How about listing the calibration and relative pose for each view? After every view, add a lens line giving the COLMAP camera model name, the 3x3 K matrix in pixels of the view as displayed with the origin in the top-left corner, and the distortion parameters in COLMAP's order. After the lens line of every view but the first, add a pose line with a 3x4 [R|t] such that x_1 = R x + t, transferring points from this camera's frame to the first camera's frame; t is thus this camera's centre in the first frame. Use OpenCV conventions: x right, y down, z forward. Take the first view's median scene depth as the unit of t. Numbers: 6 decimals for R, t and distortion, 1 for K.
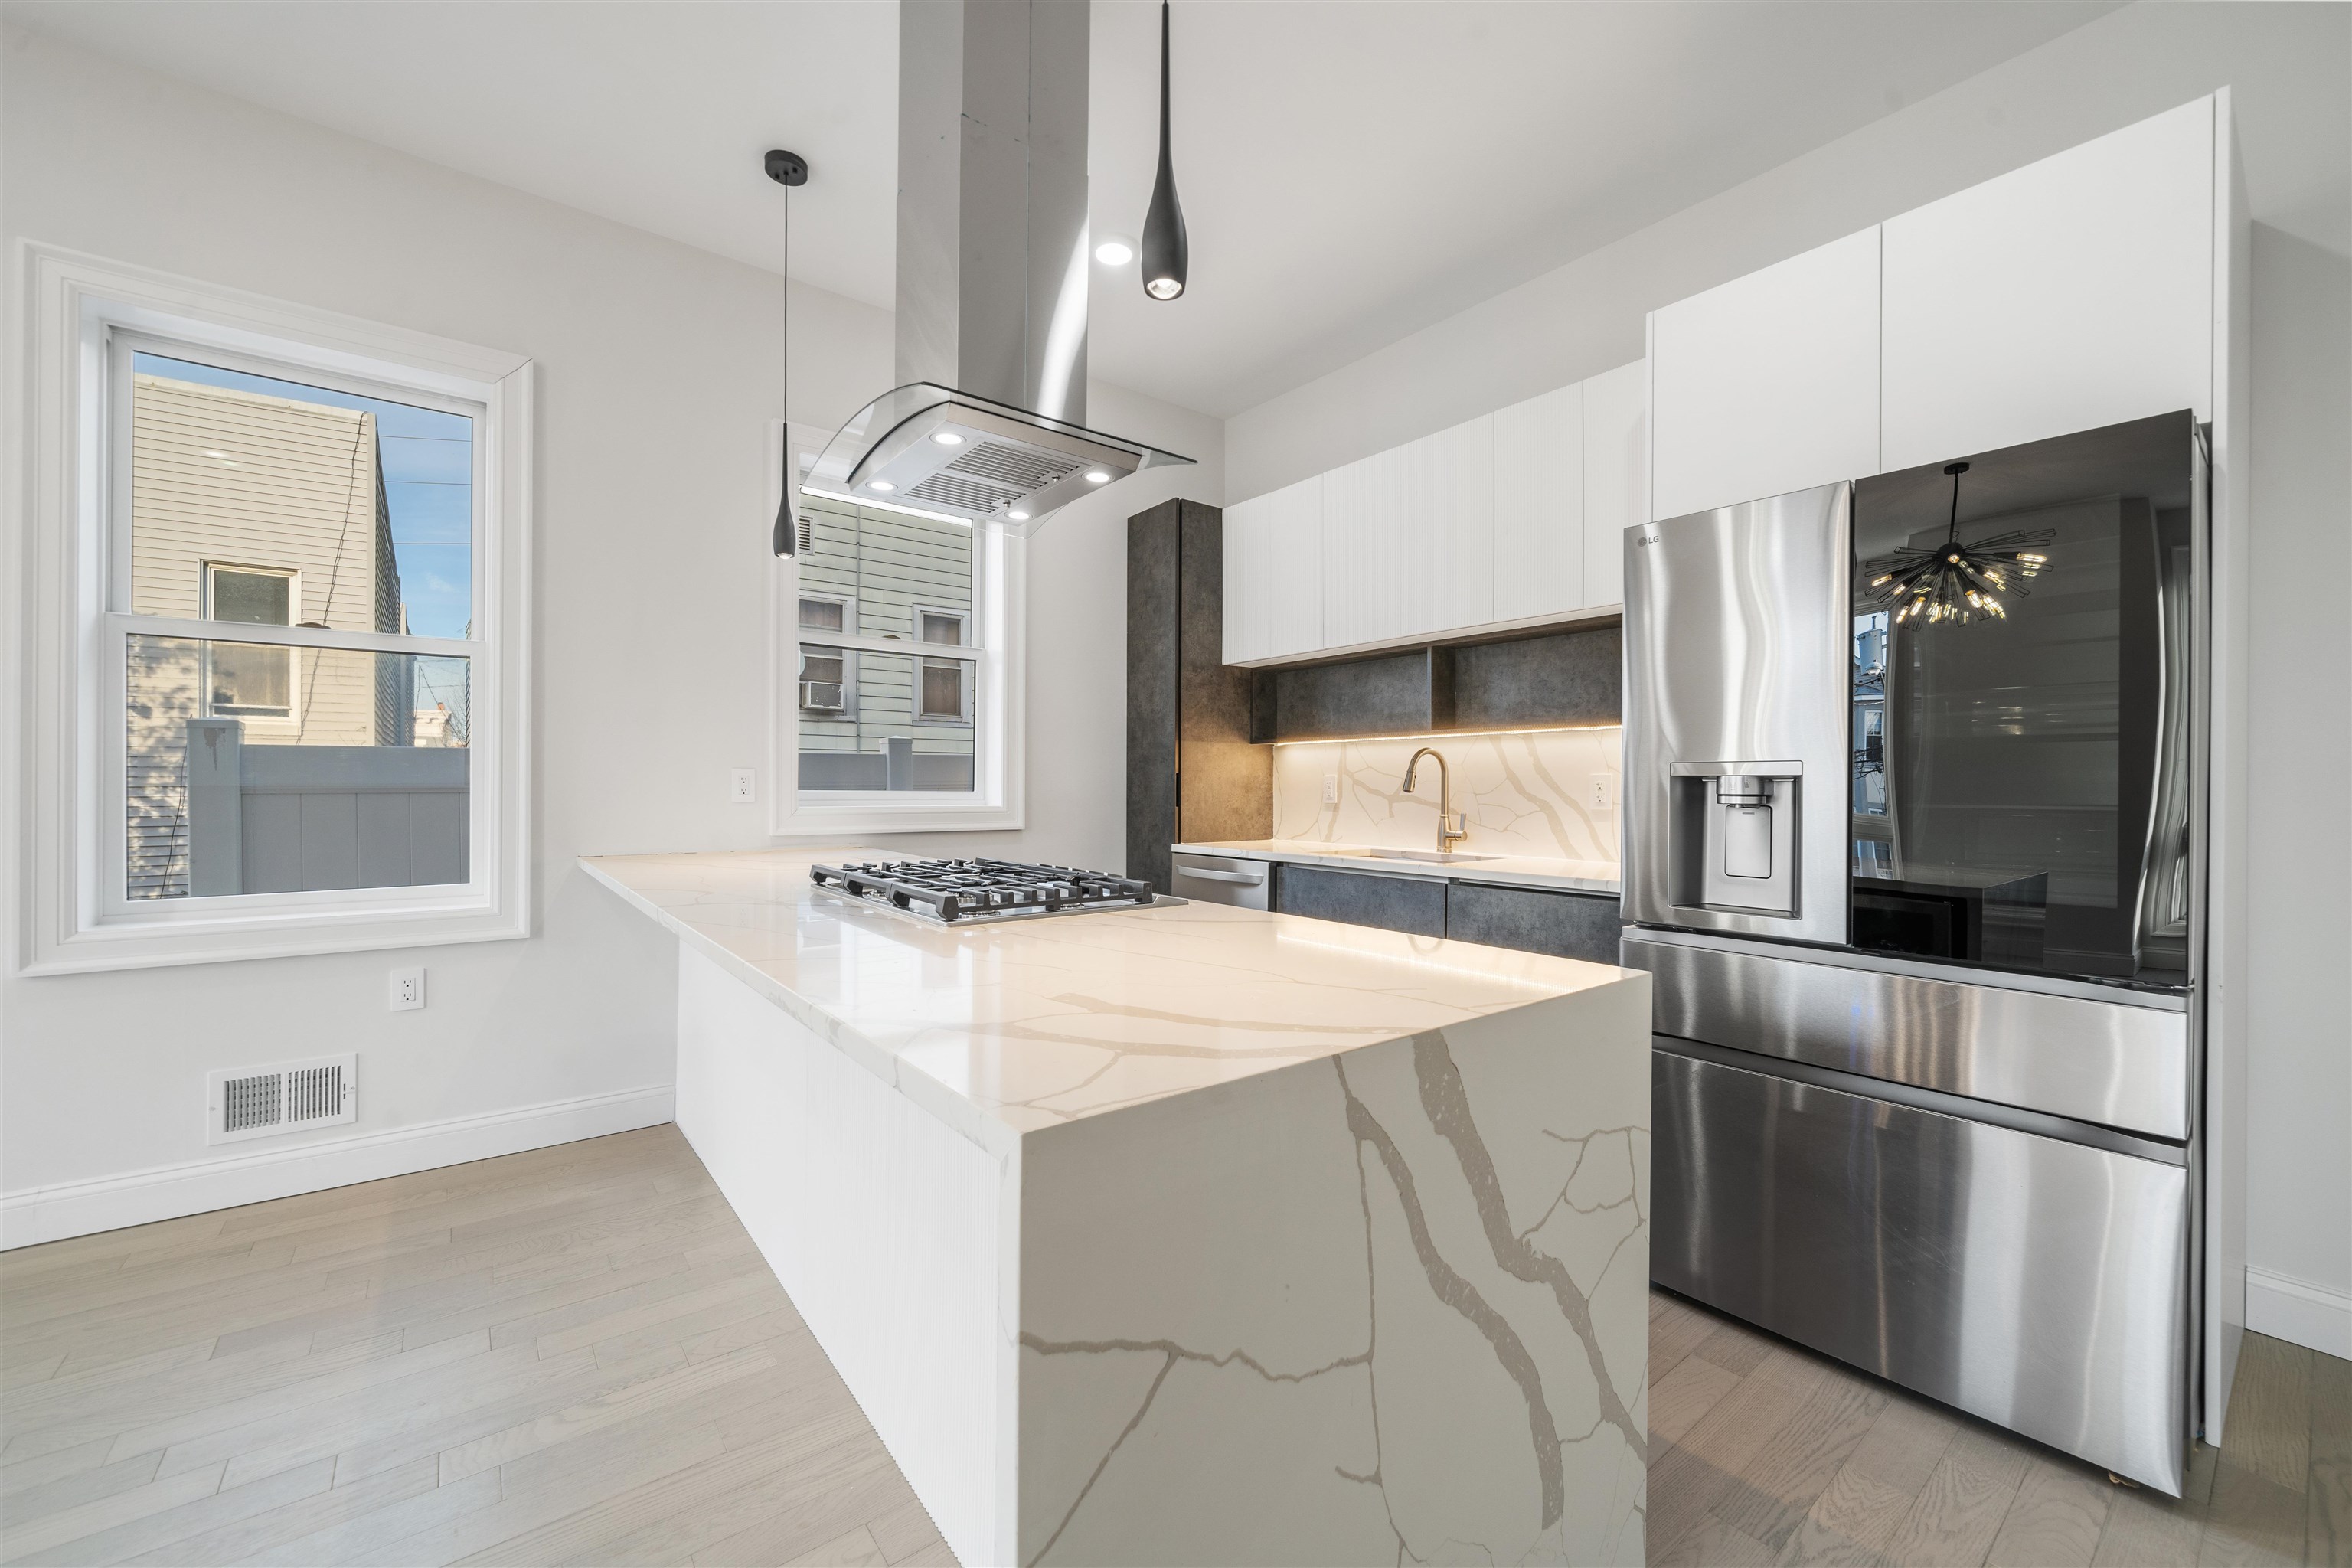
lens RADIAL K [[921.7, 0, 1168.3], [0, 921.7, 787.9], [0, 0, 1]] dist [-0.003952, 0.000111]
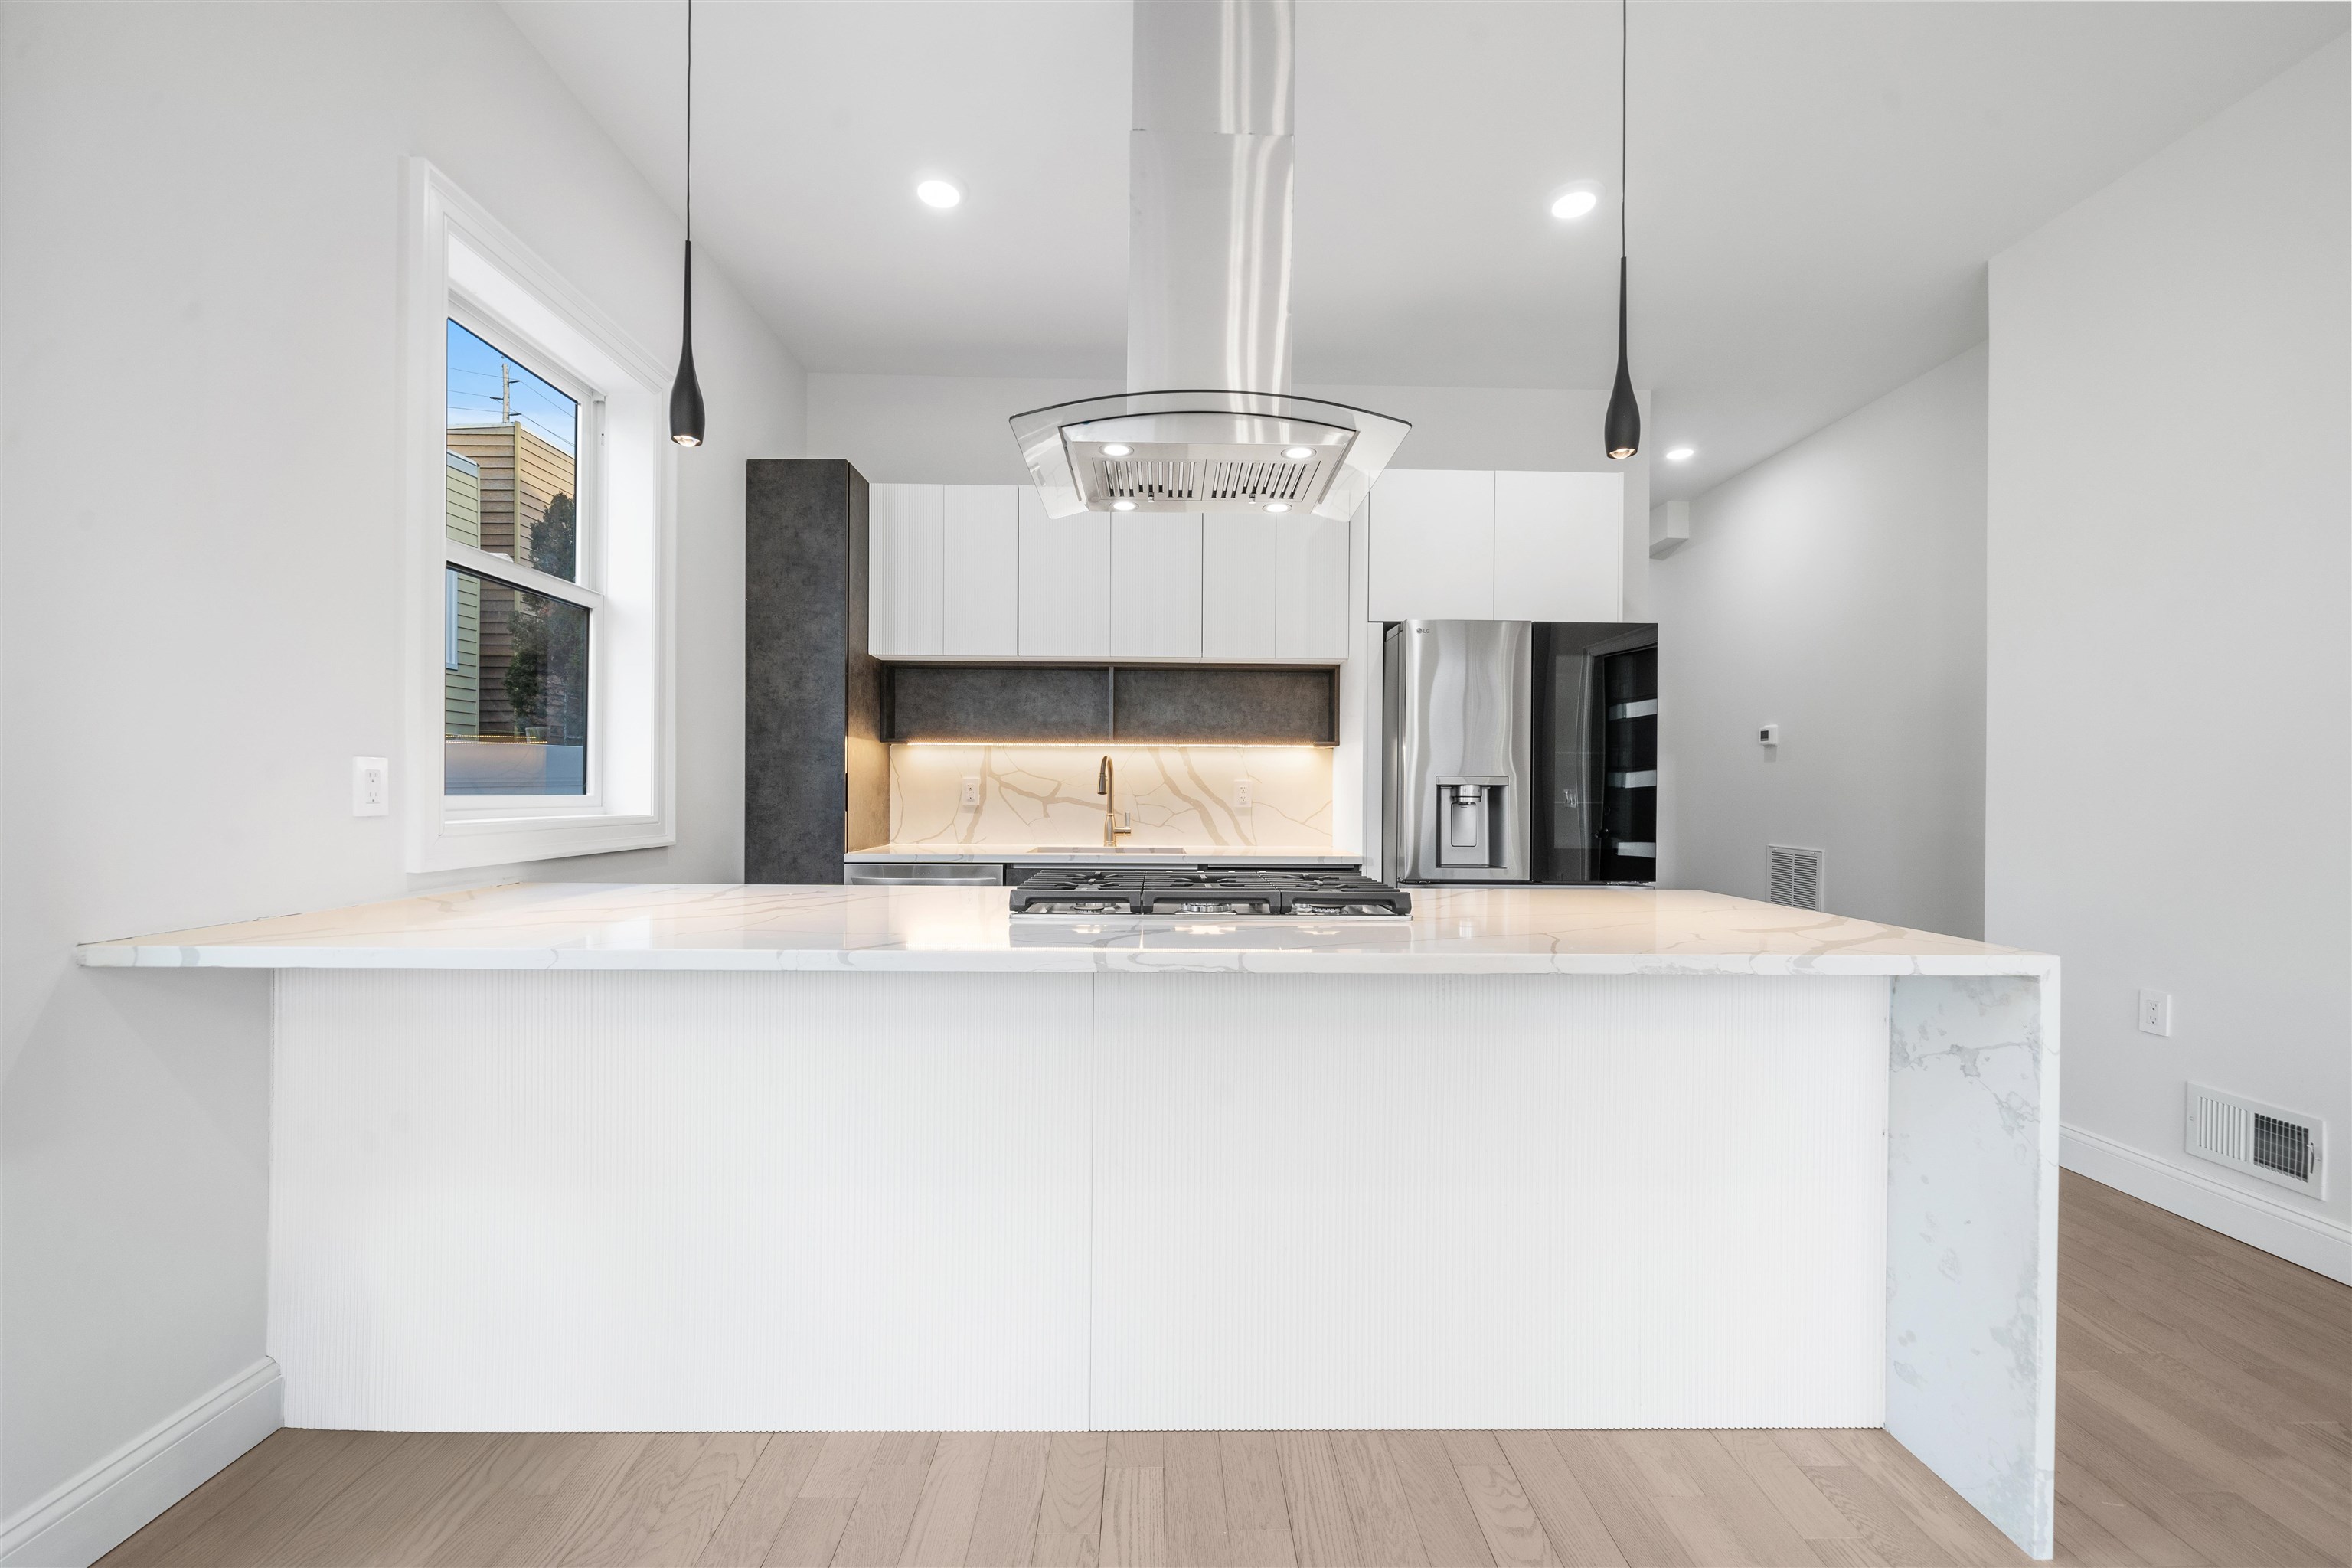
lens RADIAL K [[921.7, 0, 1166.4], [0, 921.7, 795.5], [0, 0, 1]] dist [-0.003952, 0.000111]
pose [[0.595692, -0.004430, 0.803201, -0.526092], [-0.003412, 0.999962, 0.008045, -0.002962], [-0.803206, -0.007533, 0.595654, 0.233174]]
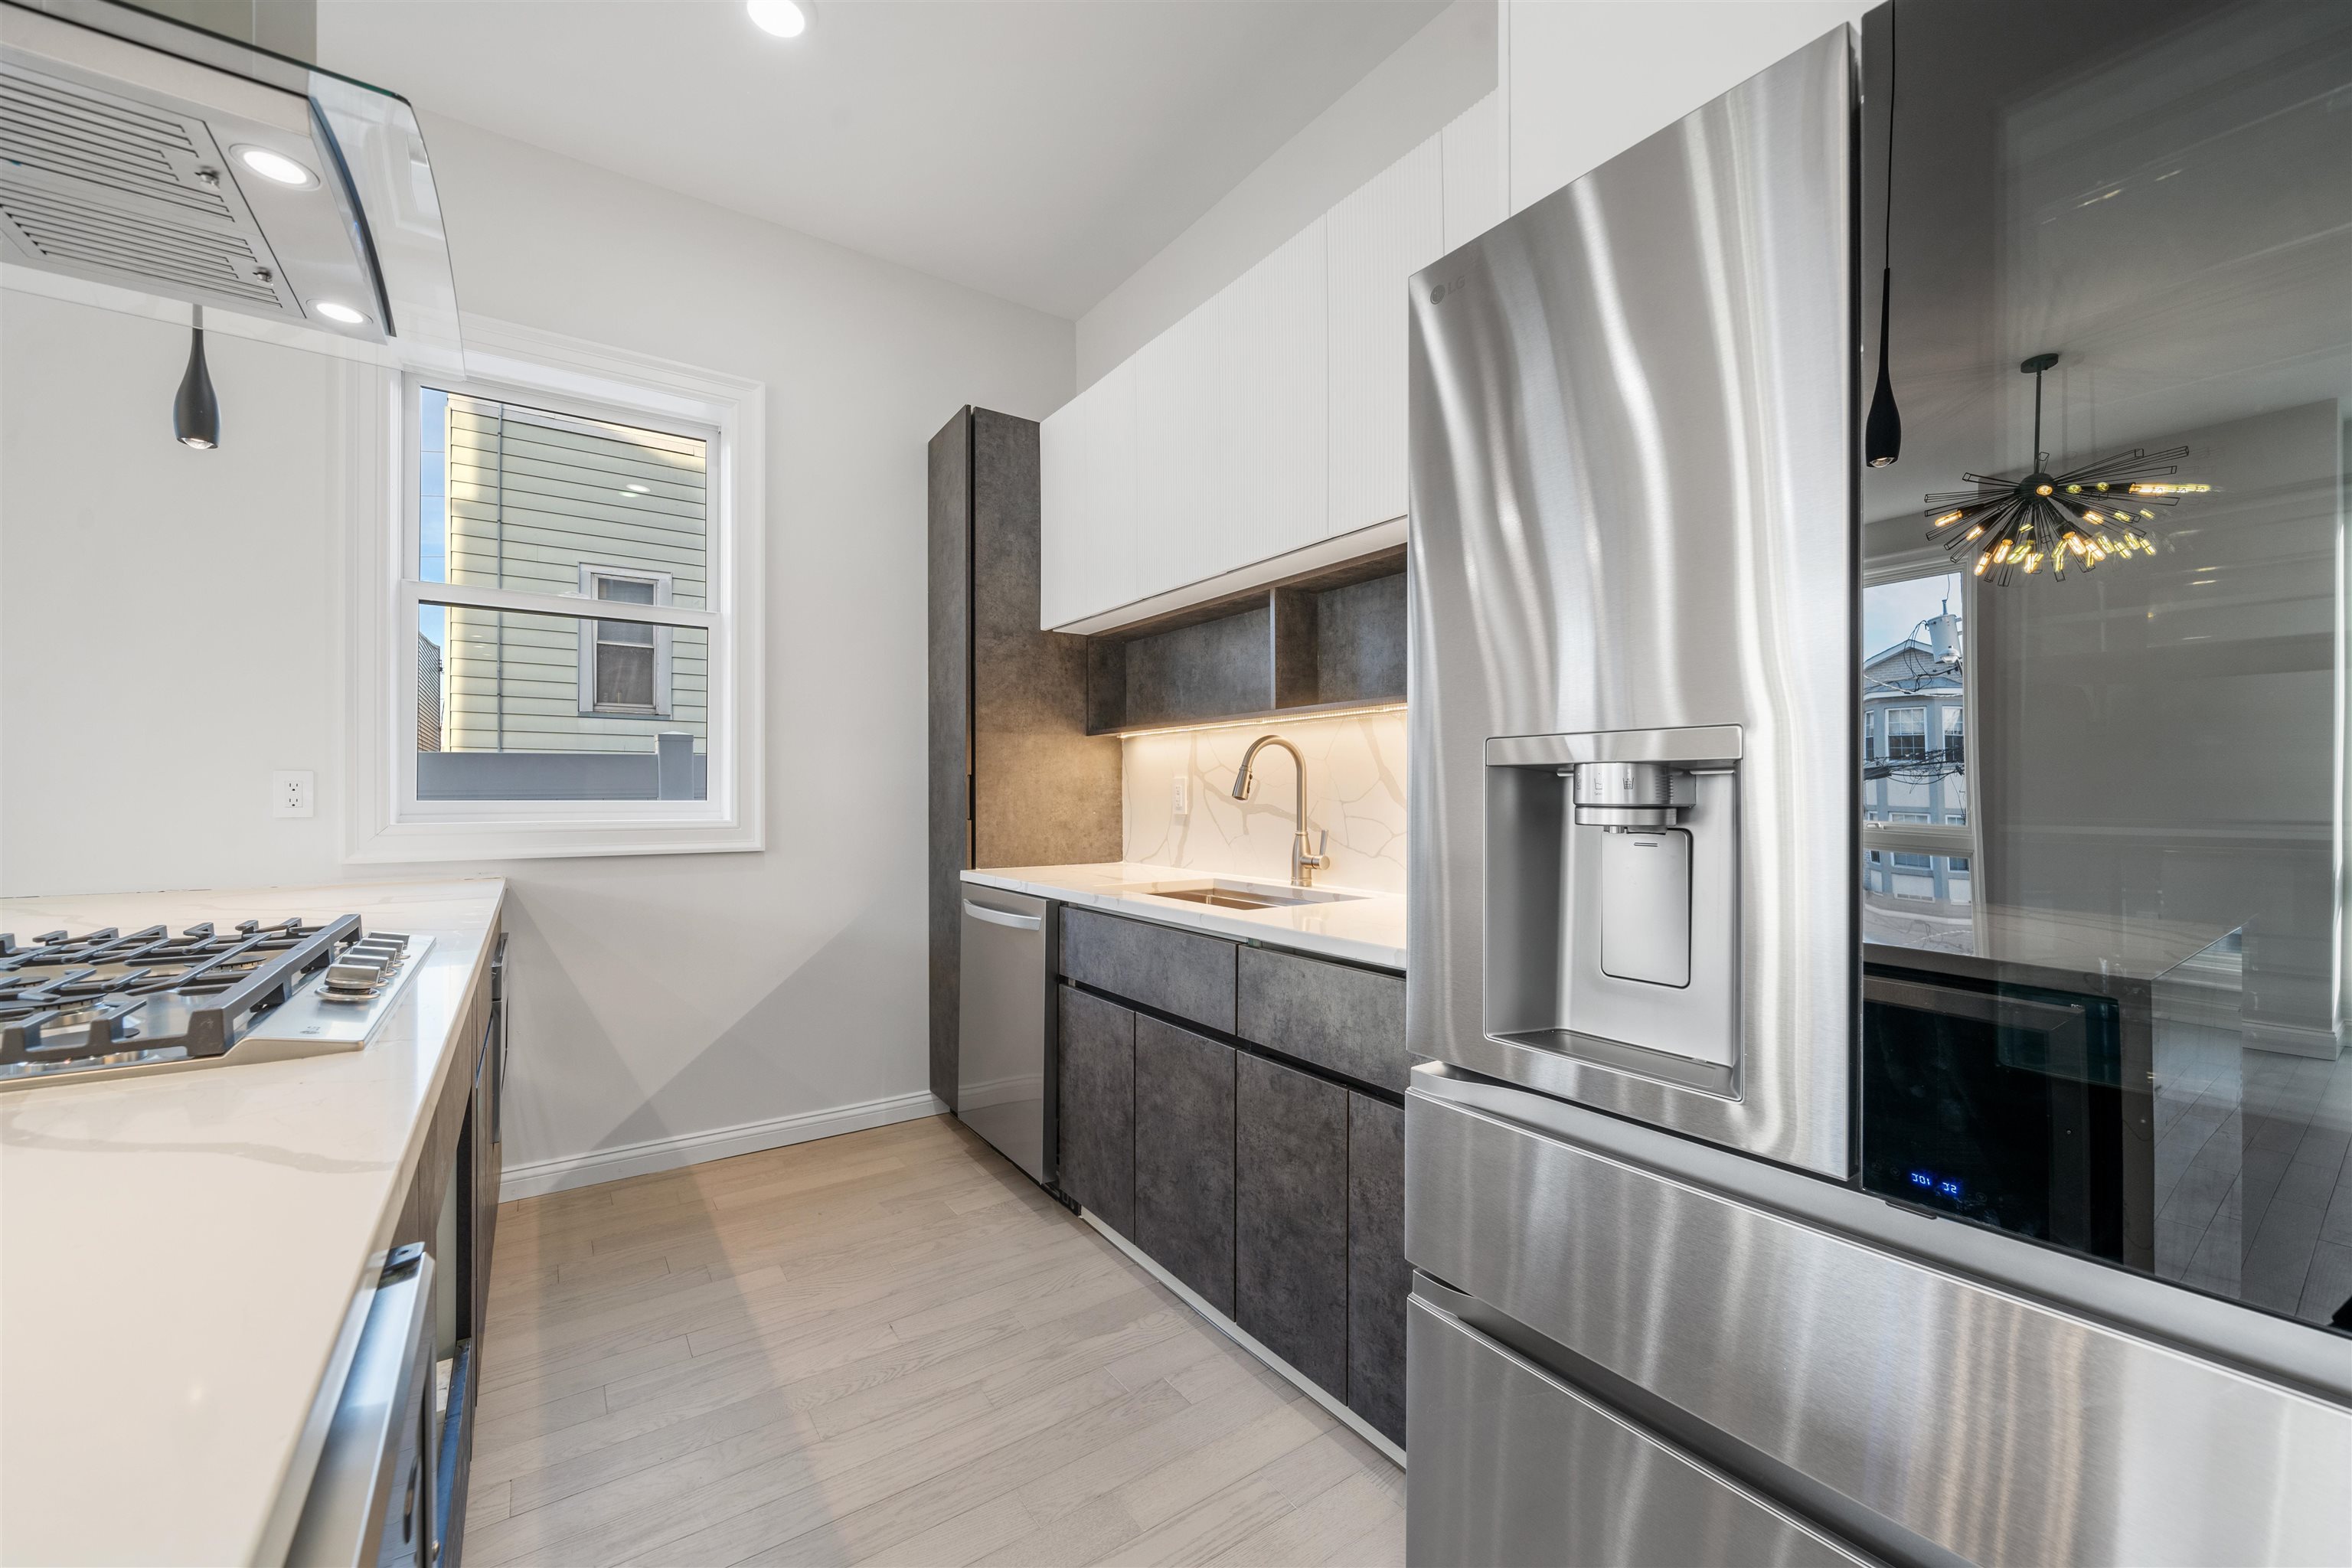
lens RADIAL K [[921.7, 0, 1179.1], [0, 921.7, 784.6], [0, 0, 1]] dist [-0.003952, 0.000111]
pose [[0.998928, -0.005581, -0.045942, 0.216239], [0.005101, 0.999931, -0.010561, 0.000579], [0.045998, 0.010315, 0.998888, 0.271196]]
